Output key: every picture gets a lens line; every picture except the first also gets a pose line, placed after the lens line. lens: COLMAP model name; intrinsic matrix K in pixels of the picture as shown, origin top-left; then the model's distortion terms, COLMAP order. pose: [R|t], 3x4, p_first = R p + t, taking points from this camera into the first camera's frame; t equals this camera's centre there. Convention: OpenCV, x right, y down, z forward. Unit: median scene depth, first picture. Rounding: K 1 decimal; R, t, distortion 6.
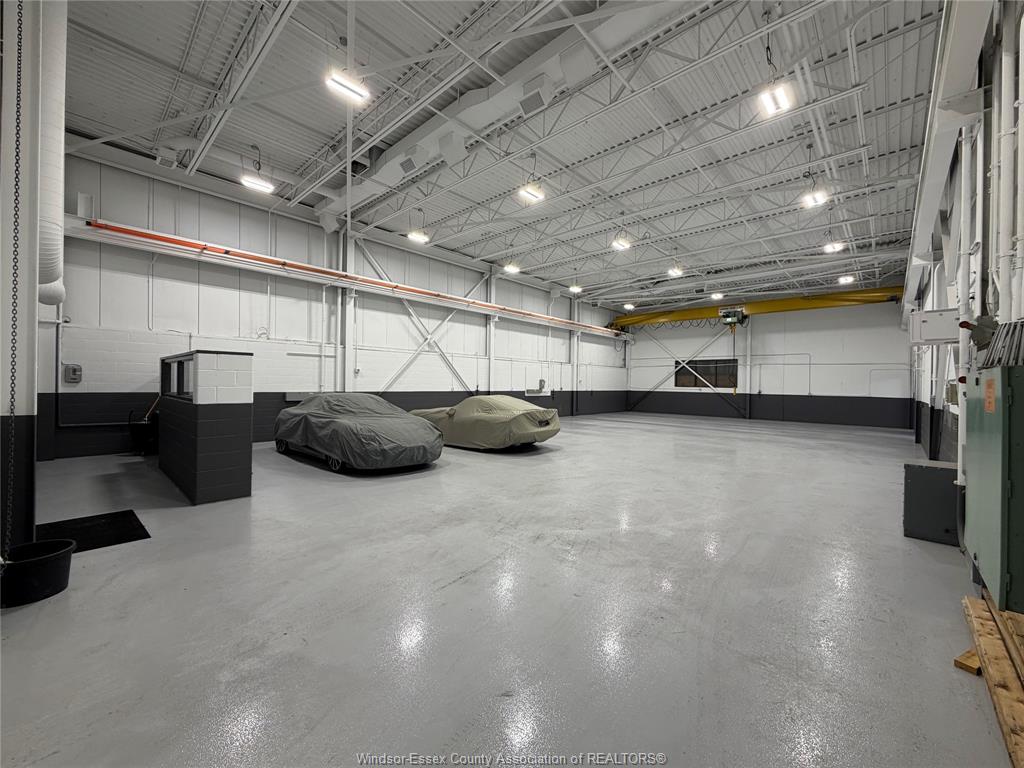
lens RADIAL K [[408.5, 0, 512.0], [0, 408.5, 384.0], [0, 0, 1]] dist [0.000512, -0.000010]
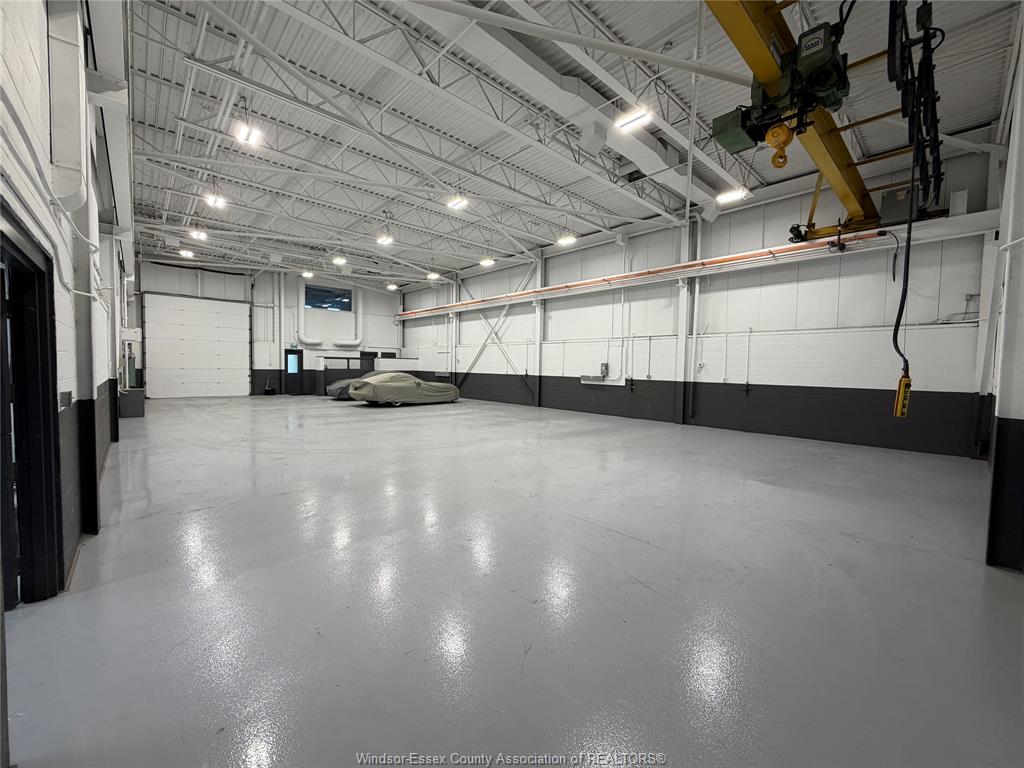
lens RADIAL K [[408.5, 0, 512.0], [0, 408.5, 384.0], [0, 0, 1]] dist [0.000512, -0.000010]
pose [[-0.086722, 0.021809, -0.995994, 0.912688], [-0.027100, 0.999339, 0.024242, 0.015358], [0.995864, 0.029094, -0.086074, 0.966661]]
